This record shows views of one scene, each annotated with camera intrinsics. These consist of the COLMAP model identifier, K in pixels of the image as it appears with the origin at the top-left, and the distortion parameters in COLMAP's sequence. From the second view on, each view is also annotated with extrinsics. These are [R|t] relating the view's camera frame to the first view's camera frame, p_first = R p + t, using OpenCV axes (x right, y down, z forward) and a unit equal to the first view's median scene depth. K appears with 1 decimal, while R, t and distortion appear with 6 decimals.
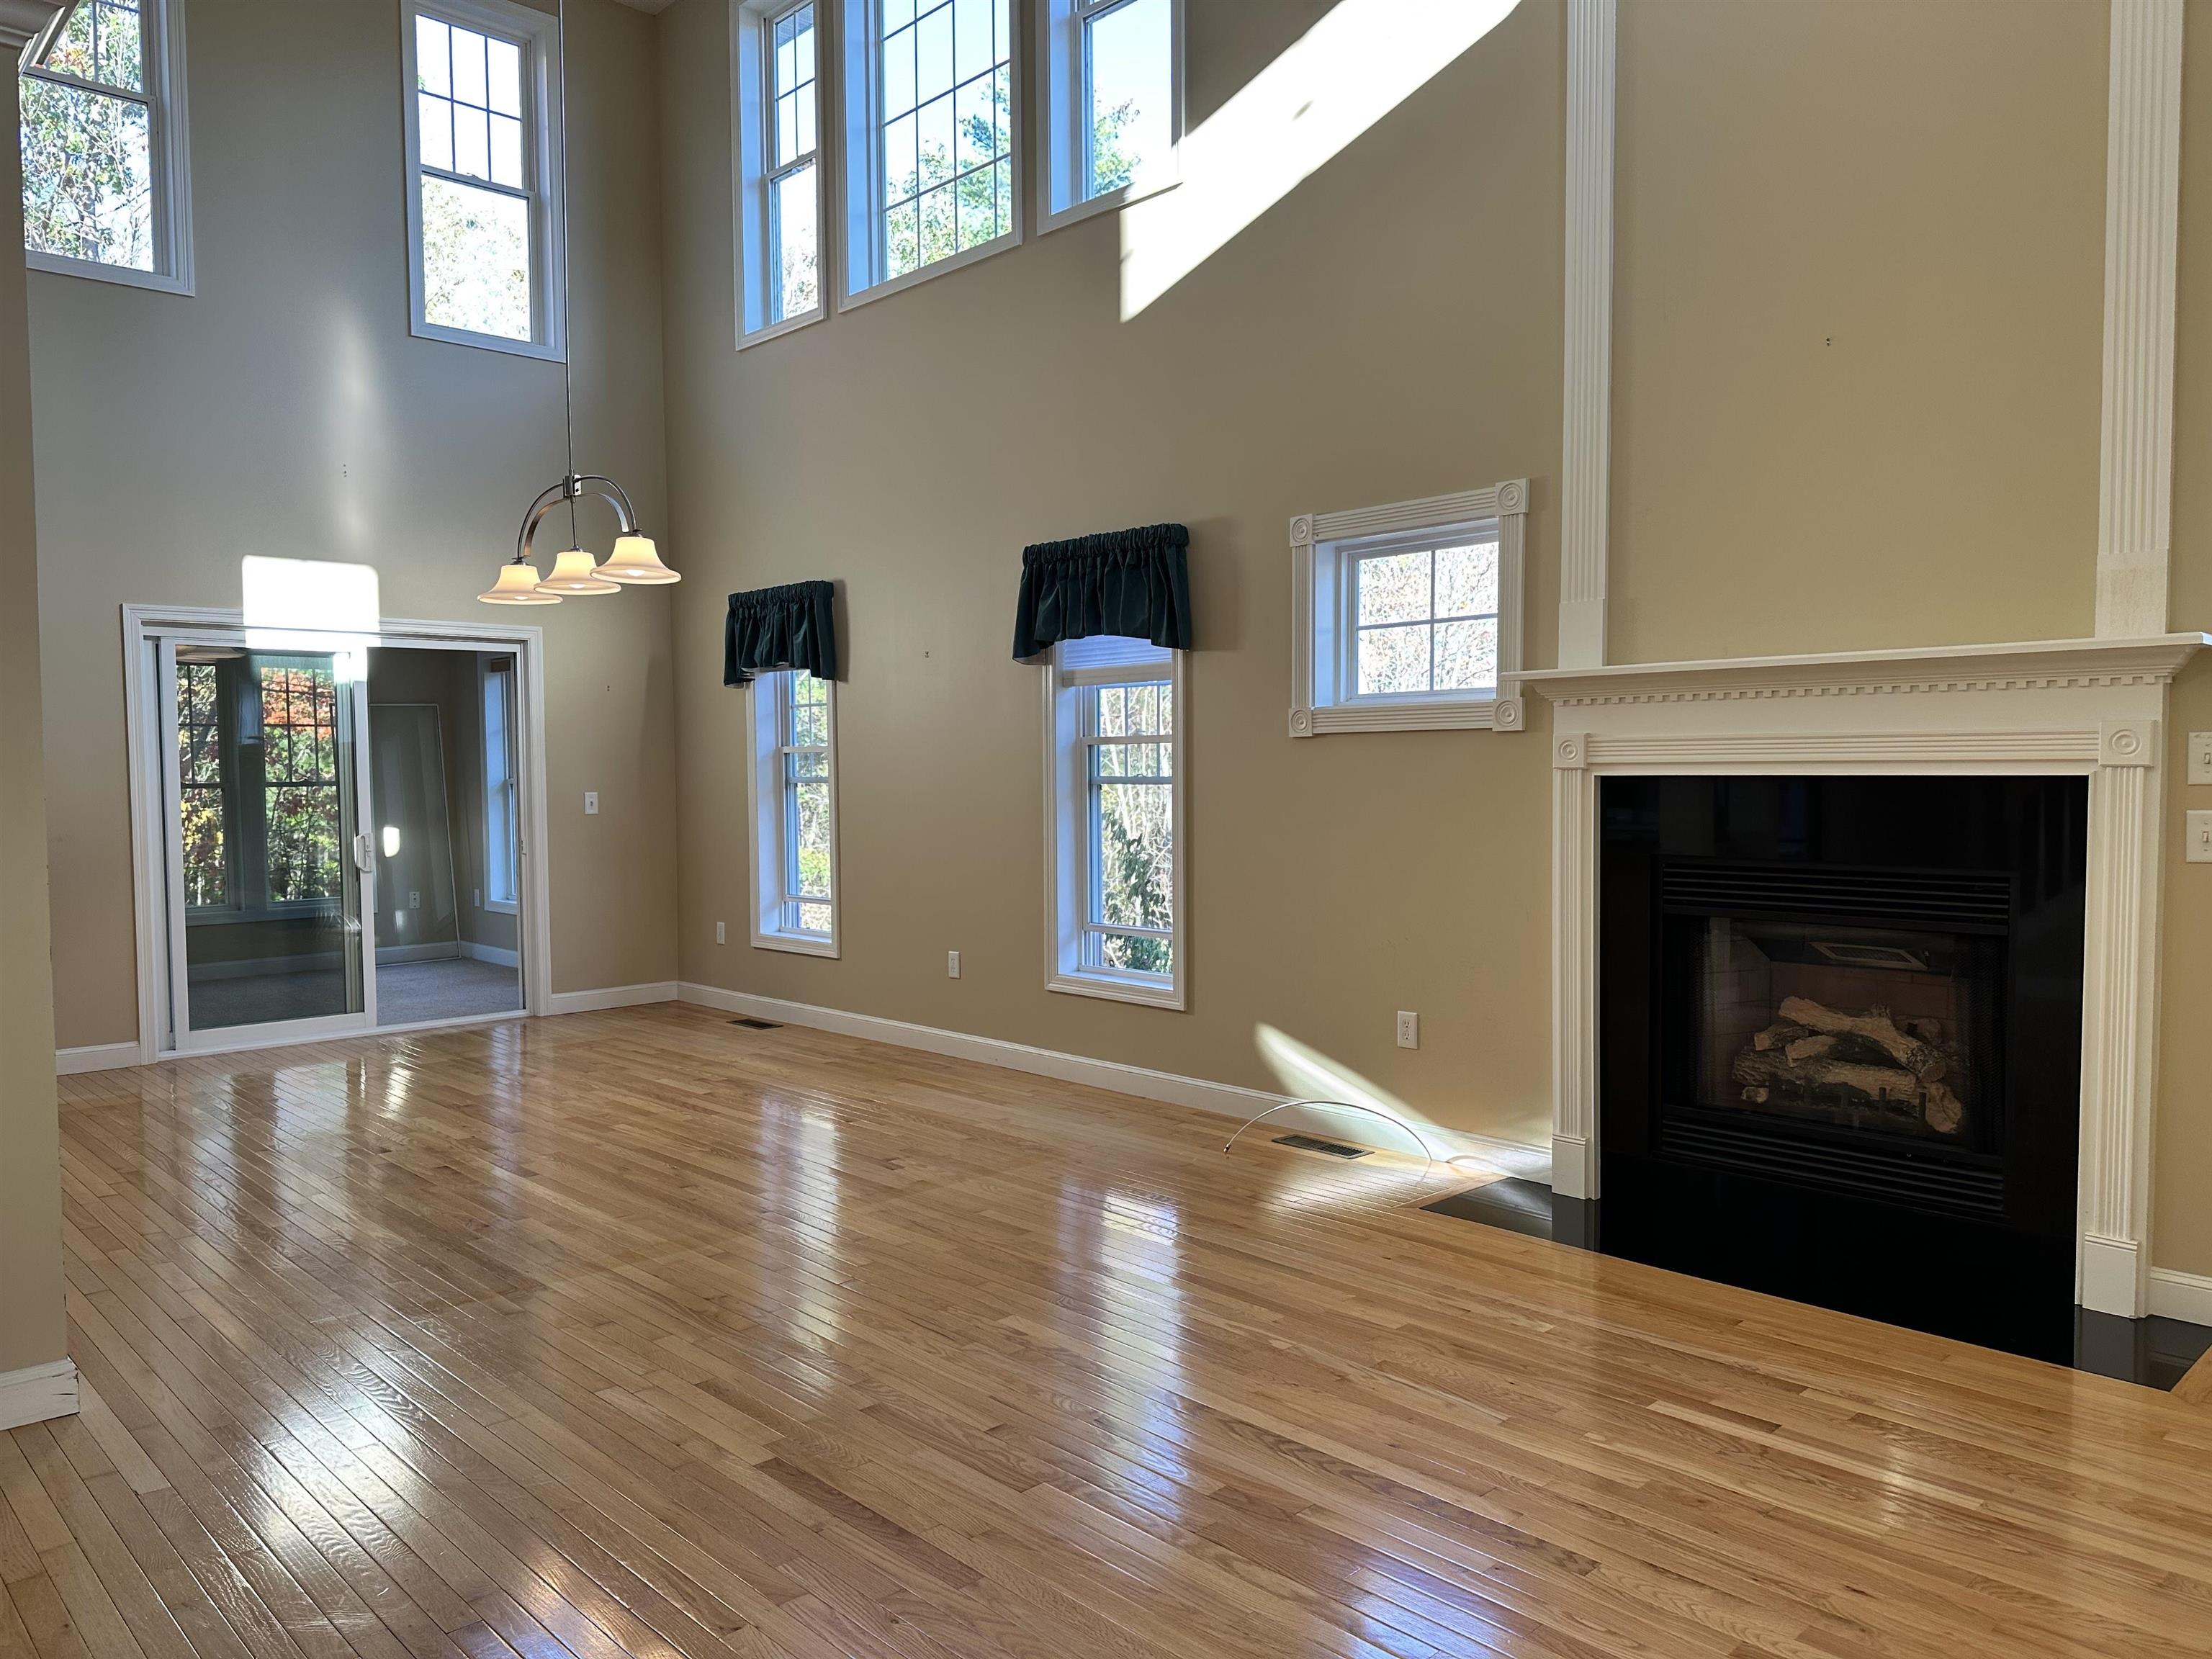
lens RADIAL K [[1535.6, 0, 1124.8], [0, 1535.6, 847.5], [0, 0, 1]] dist [0.049292, -0.063018]
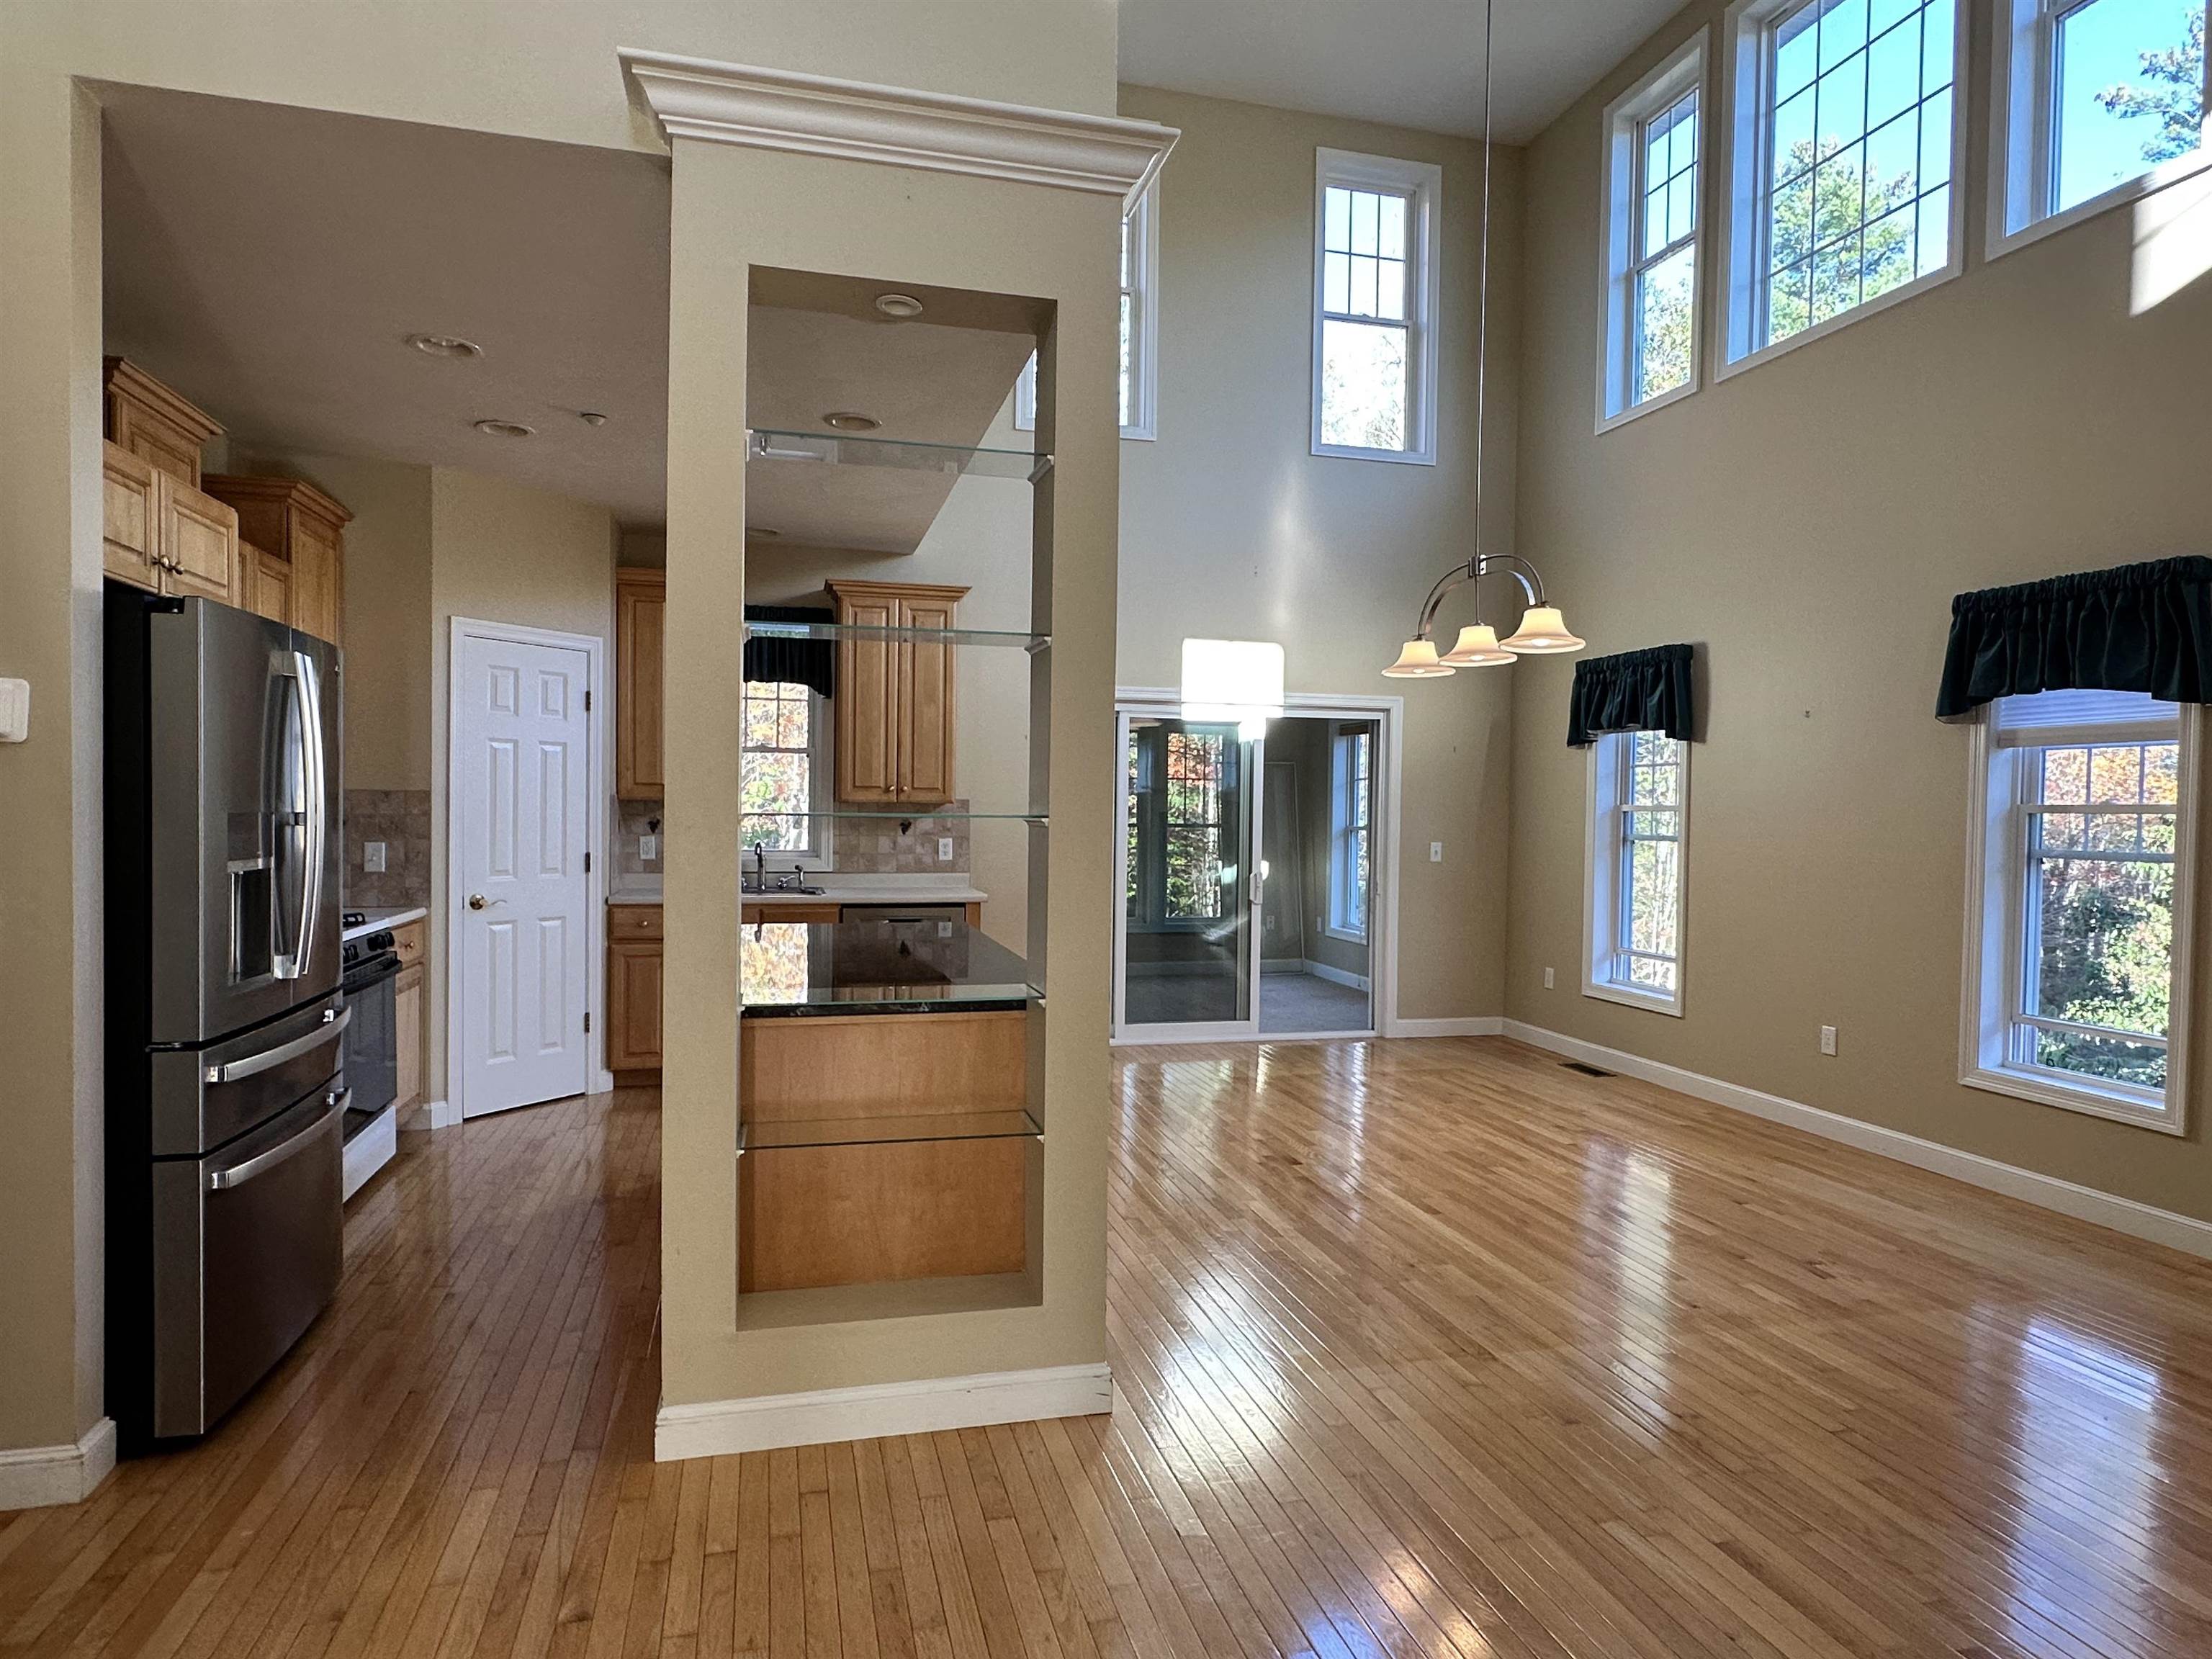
lens RADIAL K [[1289.0, 0, 1105.8], [0, 1289.0, 842.8], [0, 0, 1]] dist [0.002407, -0.004183]
pose [[0.868448, 0.034833, -0.494554, -0.118886], [-0.048241, 0.998732, -0.014368, -0.013701], [0.493427, 0.036336, 0.869028, 0.088970]]
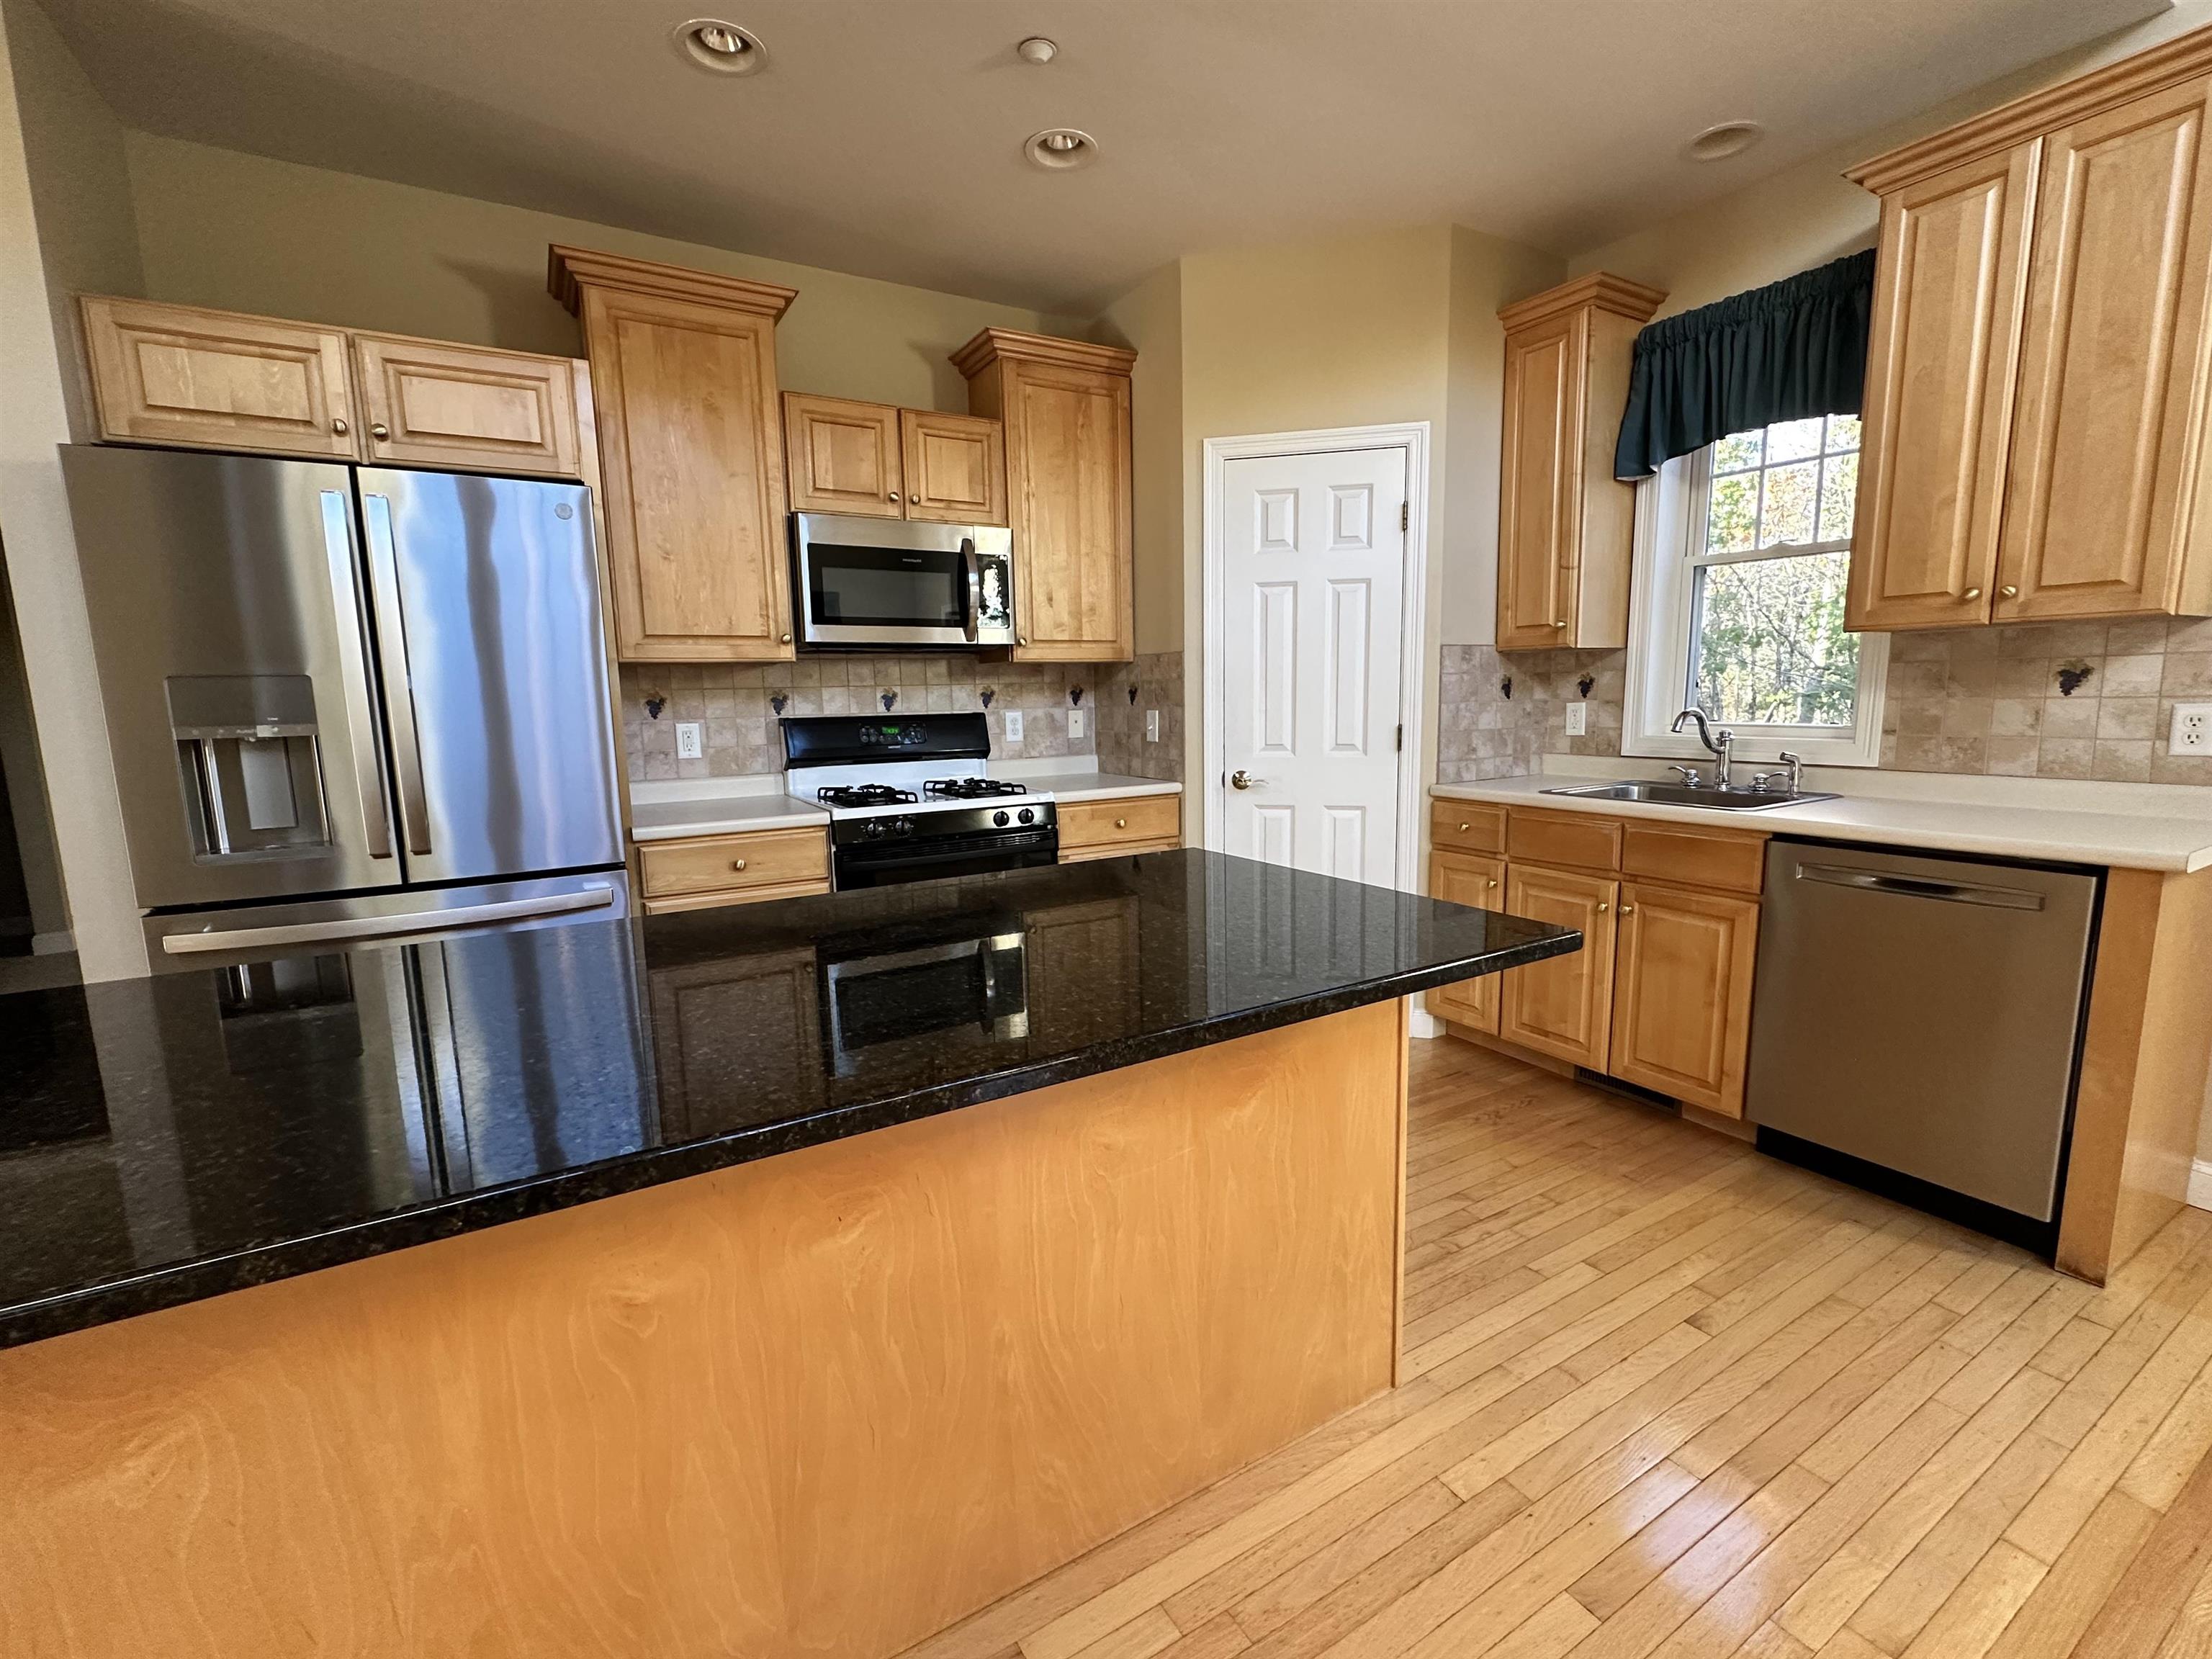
lens RADIAL K [[964.8, 0, 1106.2], [0, 964.8, 832.1], [0, 0, 1]] dist [0.003504, -0.000048]
pose [[-0.234635, 0.155970, -0.959489, -0.352144], [-0.030761, 0.985359, 0.167697, -0.027503], [0.971597, 0.068863, -0.226402, 0.680191]]
